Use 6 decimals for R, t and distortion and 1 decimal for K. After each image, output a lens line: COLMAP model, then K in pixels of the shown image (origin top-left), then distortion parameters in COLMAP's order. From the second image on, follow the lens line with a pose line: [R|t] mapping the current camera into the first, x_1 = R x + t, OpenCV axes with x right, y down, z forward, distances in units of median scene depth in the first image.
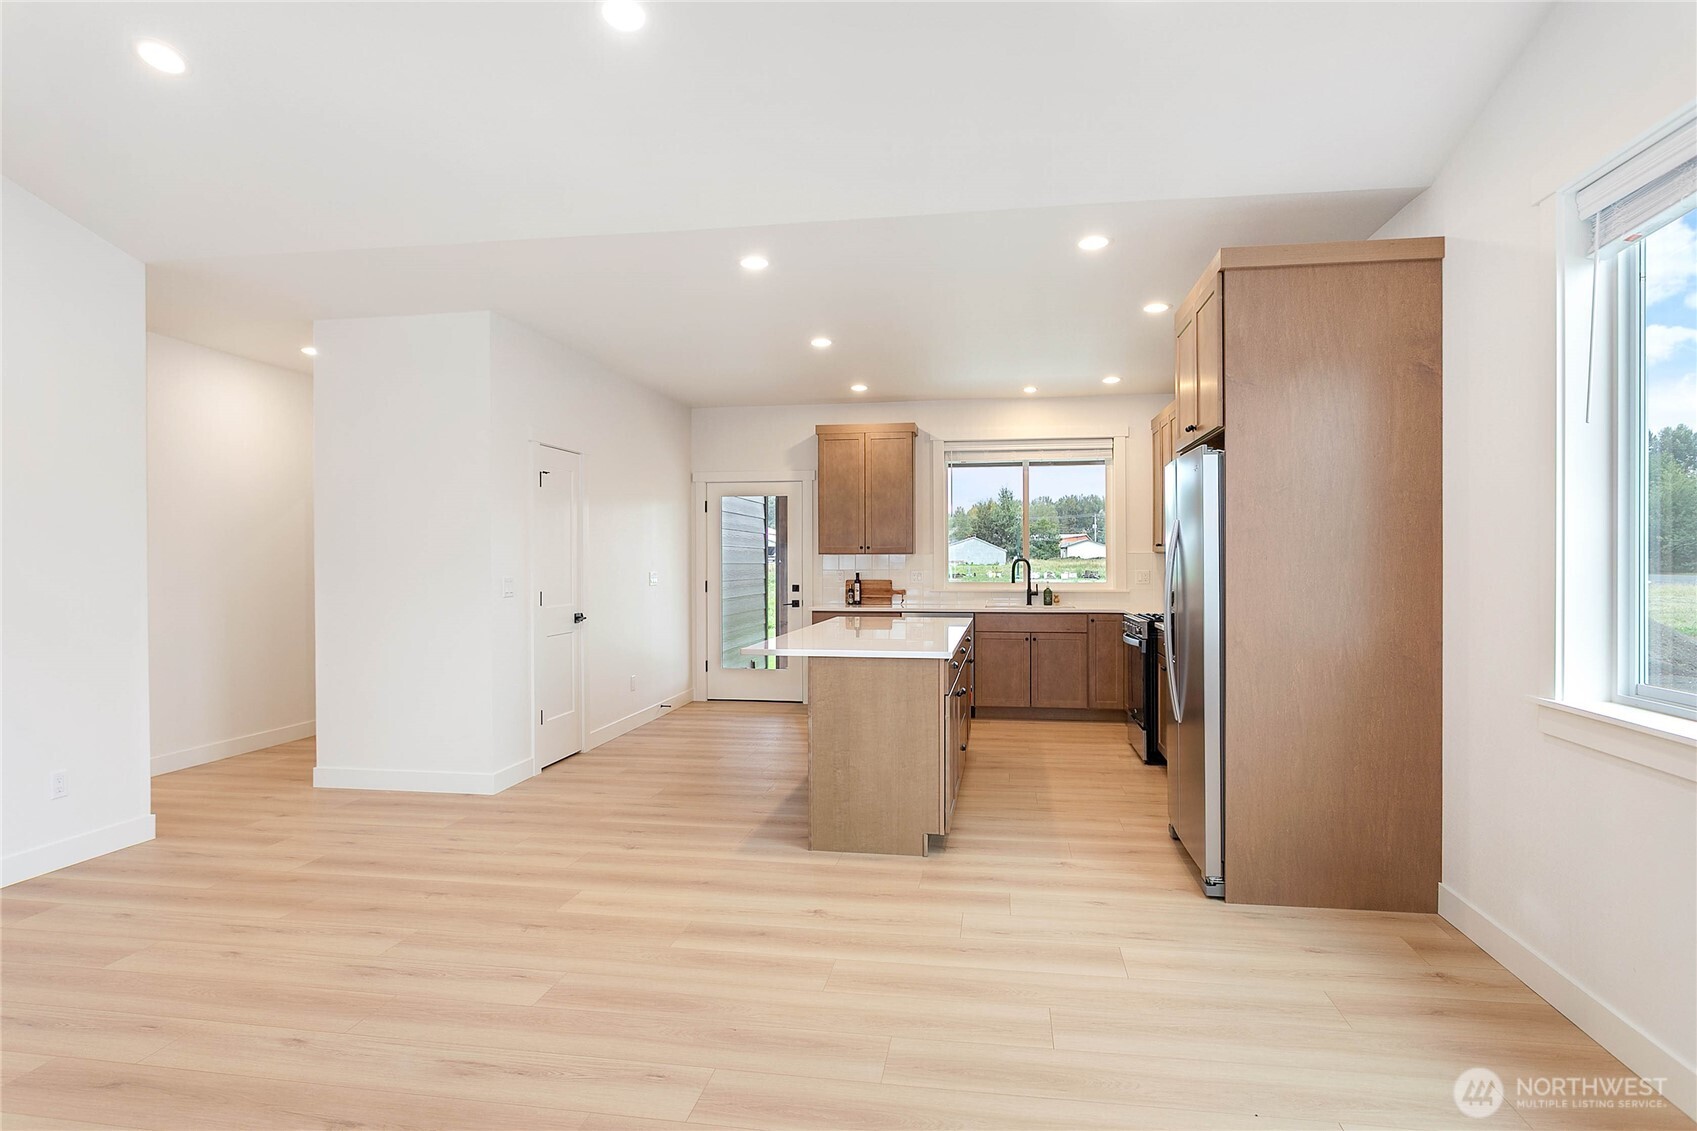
lens RADIAL K [[934.6, 0, 846.4], [0, 934.6, 559.0], [0, 0, 1]] dist [-0.002522, -0.000440]
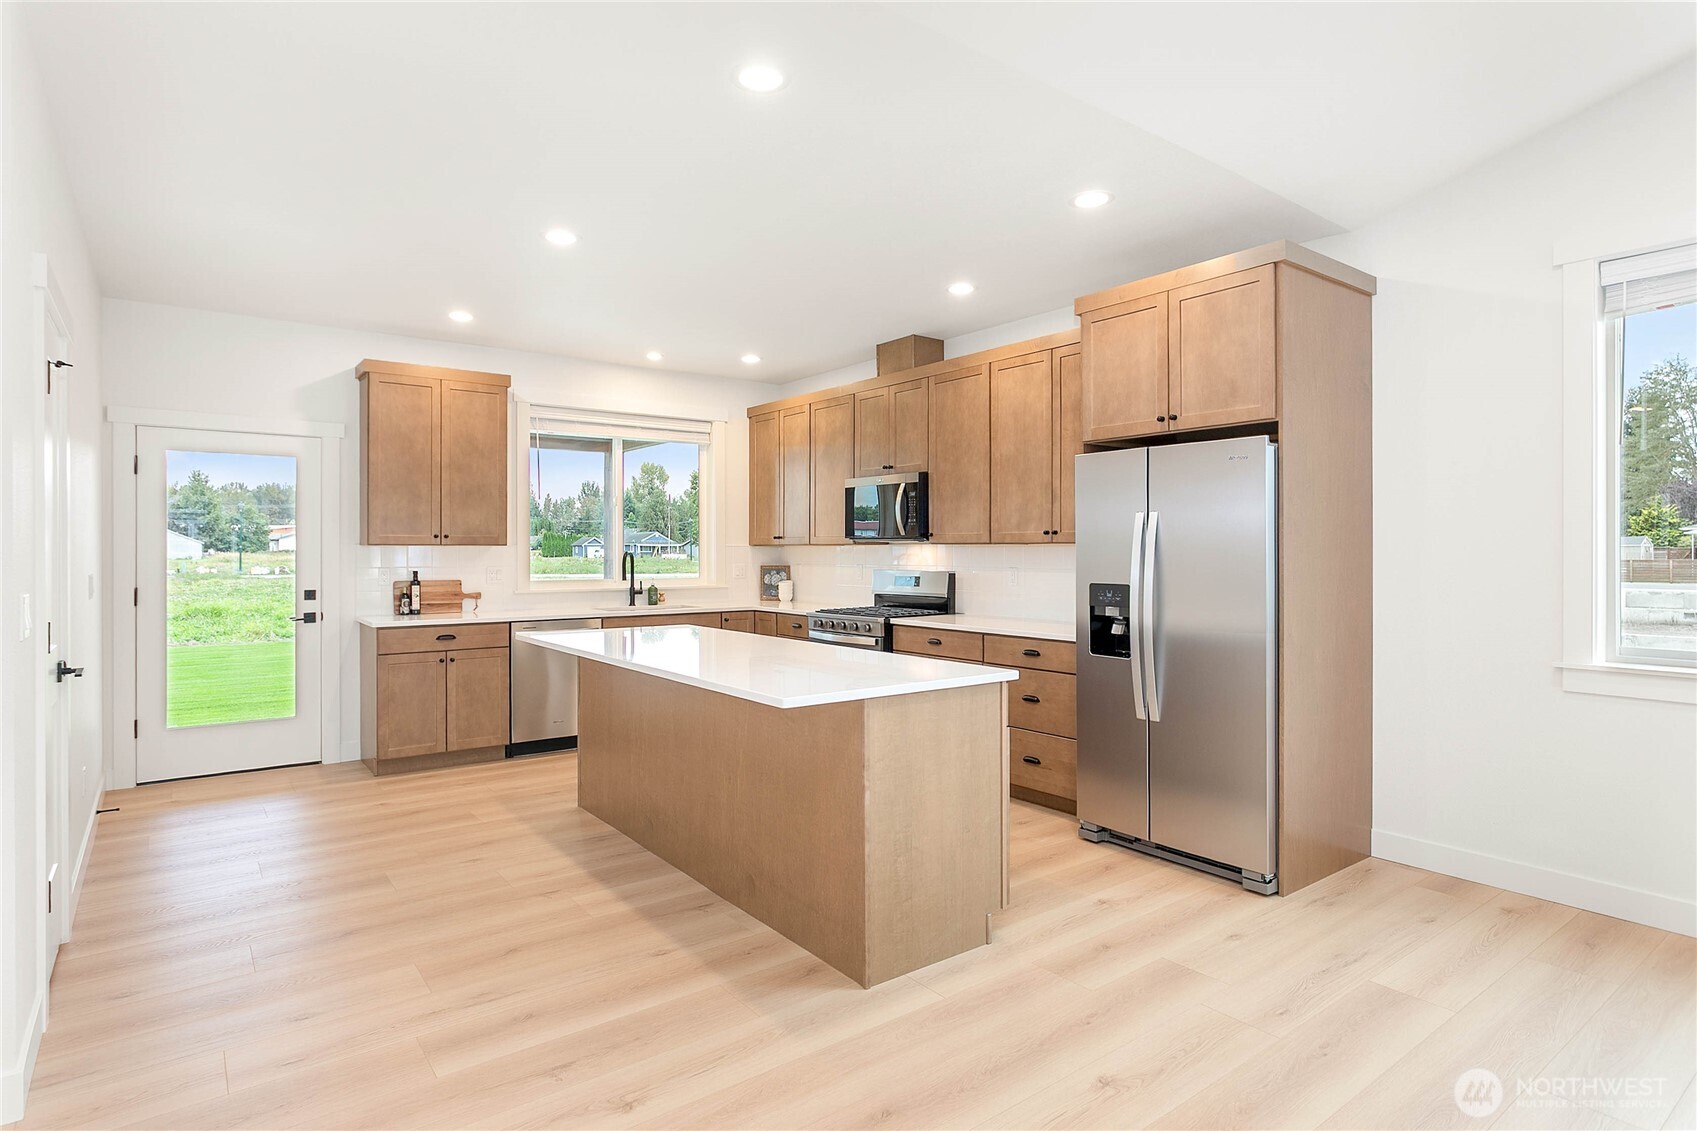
lens RADIAL K [[886.8, 0, 833.9], [0, 886.8, 549.9], [0, 0, 1]] dist [-0.005817, 0.000083]
pose [[0.696286, 0.002854, 0.717759, -0.263009], [-0.000822, 0.999995, -0.003179, 0.000368], [-0.717764, 0.001624, 0.696285, 0.297419]]
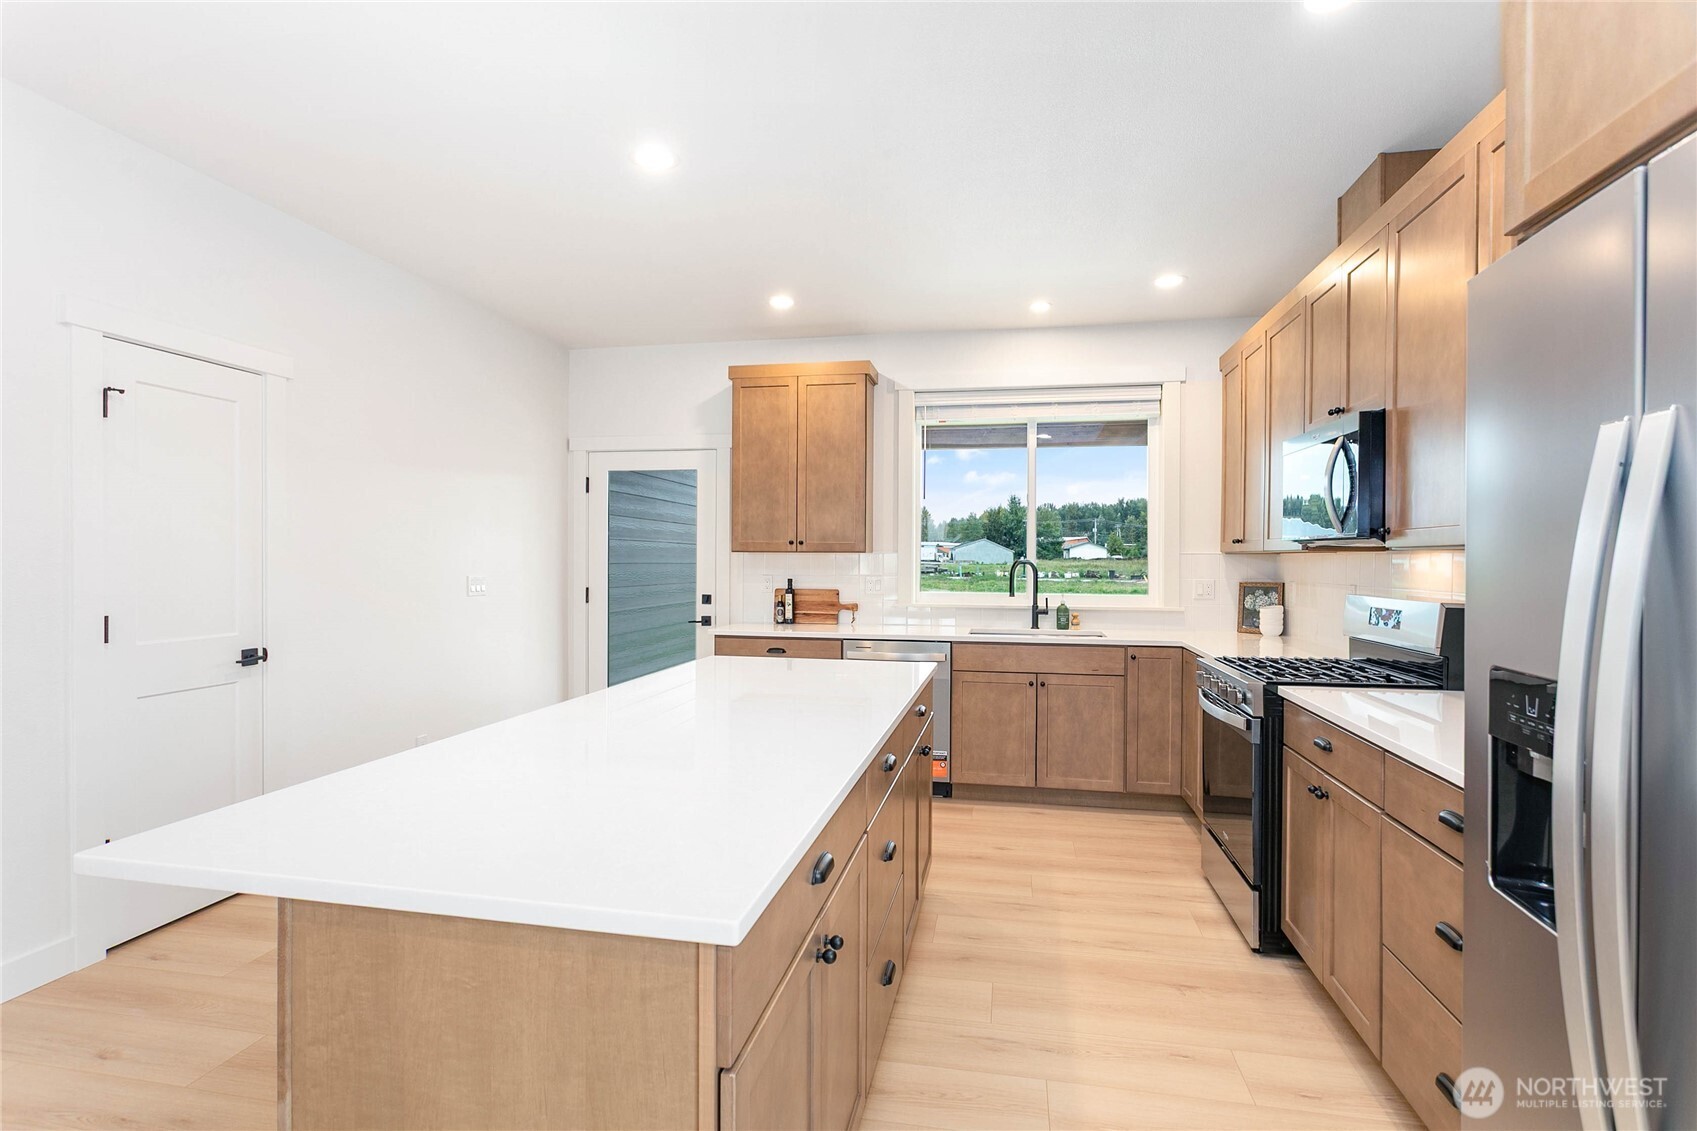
lens RADIAL K [[836.4, 0, 848.5], [0, 836.4, 565.5], [0, 0, 1]] dist [-0.005482, -0.000696]
pose [[0.999628, 0.008556, -0.025884, 0.074388], [-0.008317, 0.999922, 0.009343, -0.001510], [0.025962, -0.009125, 0.999621, 0.384030]]
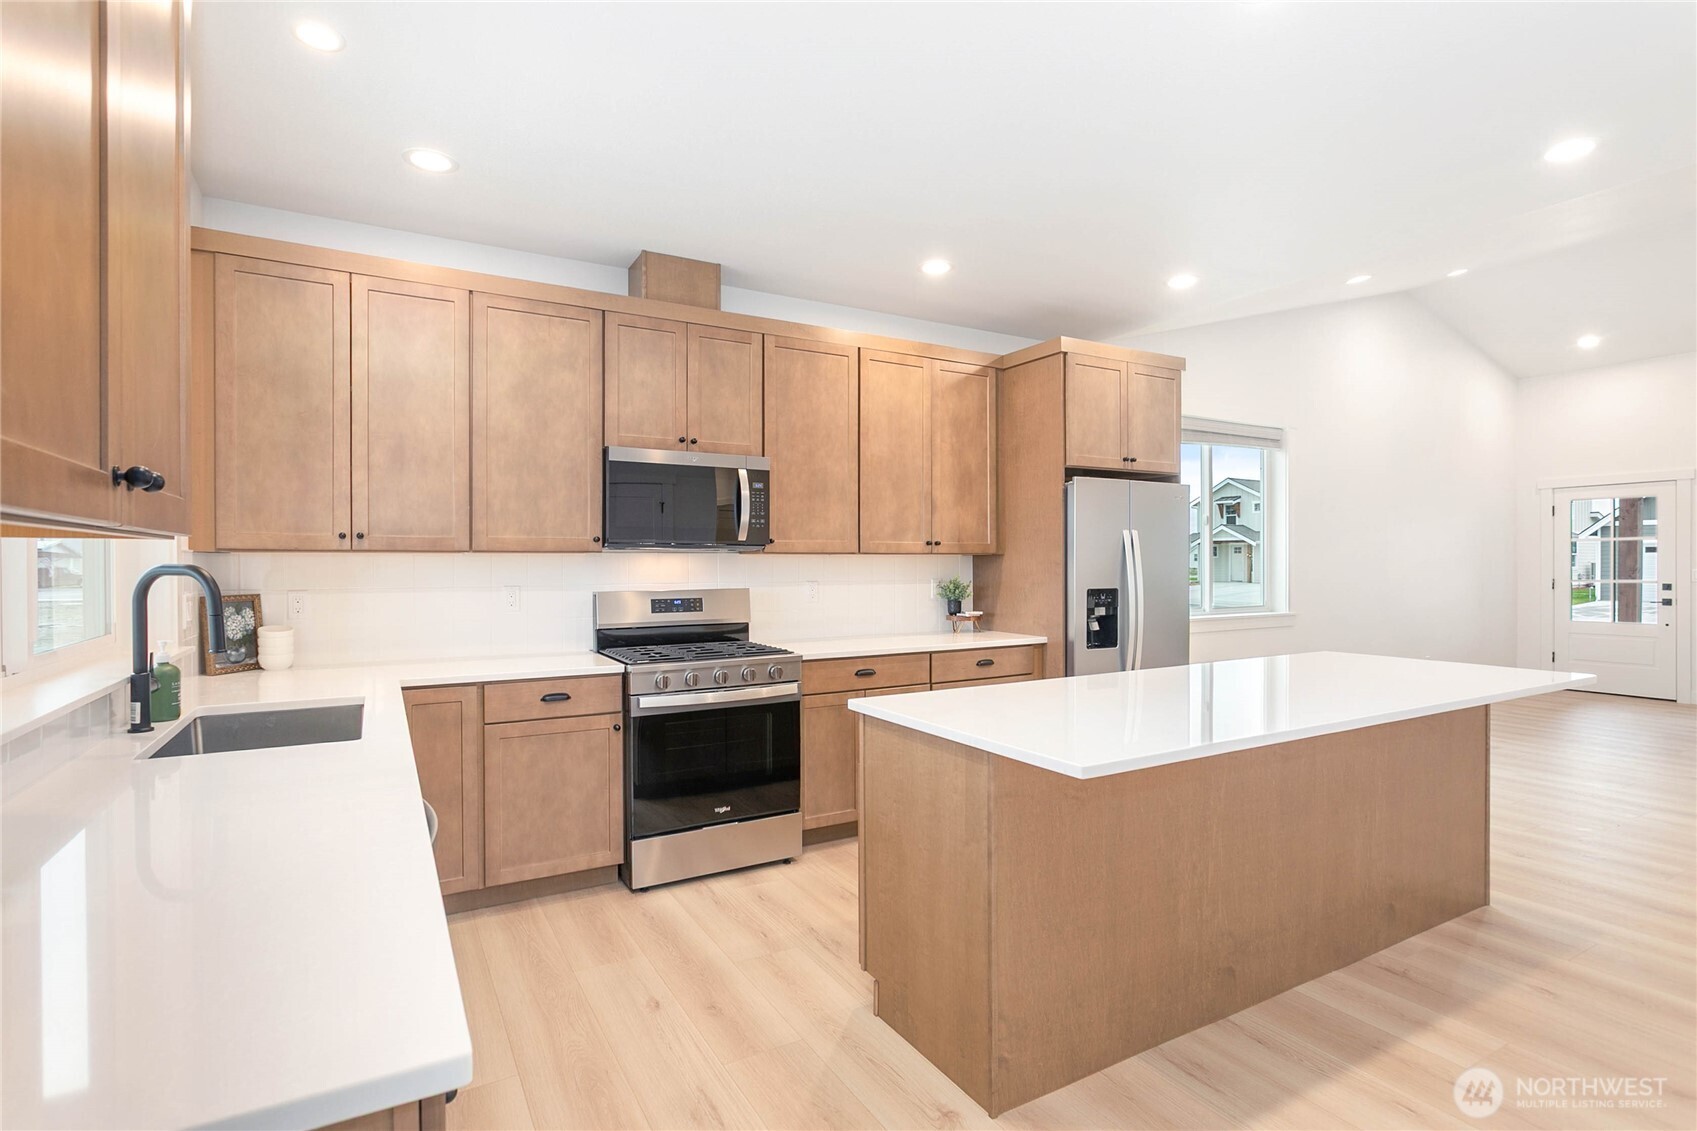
lens RADIAL K [[836.4, 0, 848.5], [0, 836.4, 565.5], [0, 0, 1]] dist [-0.005482, -0.000696]
pose [[-0.627694, -0.001189, 0.778460, -0.134501], [0.003717, 0.999983, 0.004525, -0.001158], [-0.778452, 0.005734, -0.627679, 0.993730]]
